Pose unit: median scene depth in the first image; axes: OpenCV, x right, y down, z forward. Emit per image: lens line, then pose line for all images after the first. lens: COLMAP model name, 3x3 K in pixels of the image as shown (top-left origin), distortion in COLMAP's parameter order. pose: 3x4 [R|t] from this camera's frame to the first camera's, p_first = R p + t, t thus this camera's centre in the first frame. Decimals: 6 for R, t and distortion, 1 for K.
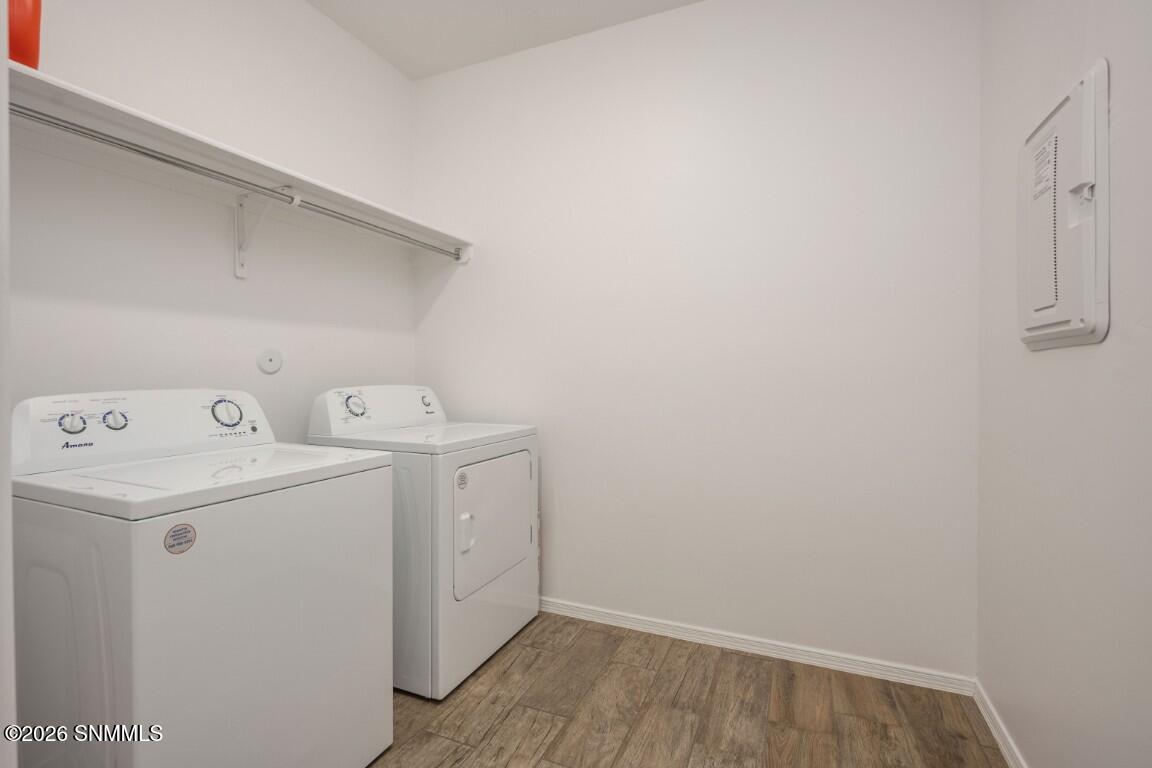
lens RADIAL K [[517.8, 0, 578.5], [0, 517.8, 379.4], [0, 0, 1]] dist [-0.004732, -0.000076]
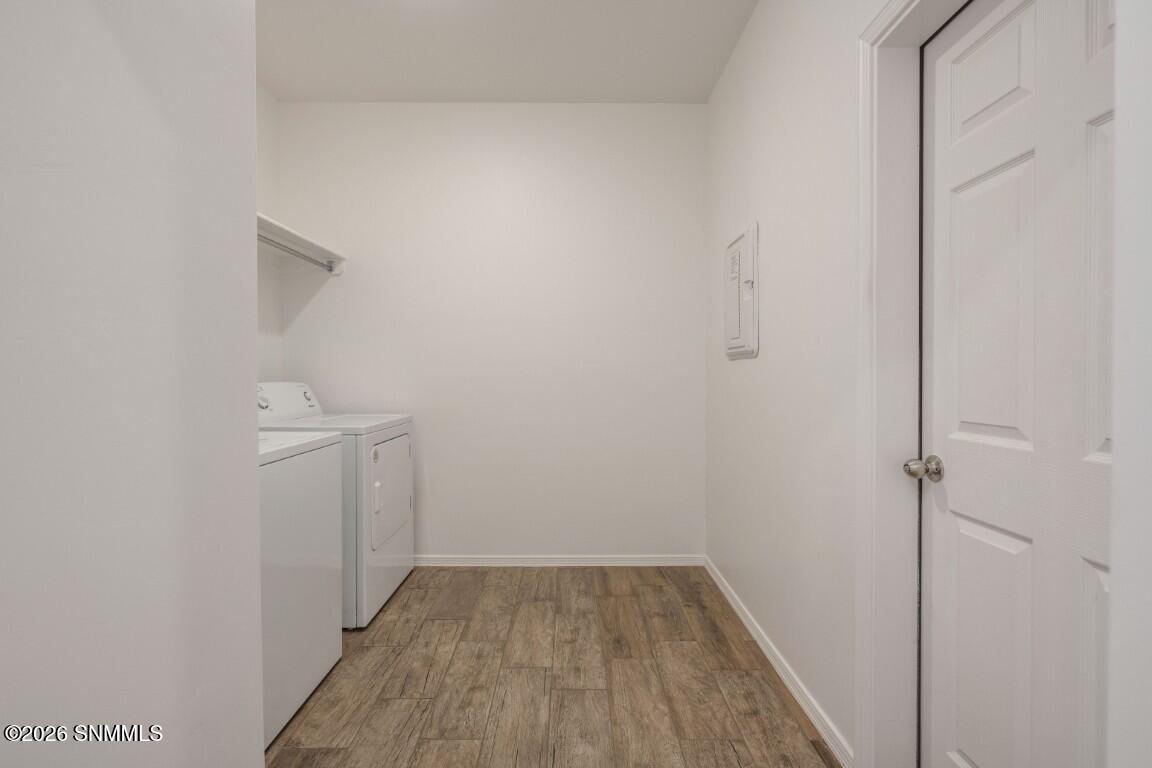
lens RADIAL K [[517.8, 0, 574.5], [0, 517.8, 380.7], [0, 0, 1]] dist [-0.004732, -0.000076]
pose [[0.914161, -0.005047, 0.405320, -0.294317], [0.002899, 0.999978, 0.005913, 0.004785], [-0.405341, -0.004231, 0.914156, -0.359585]]
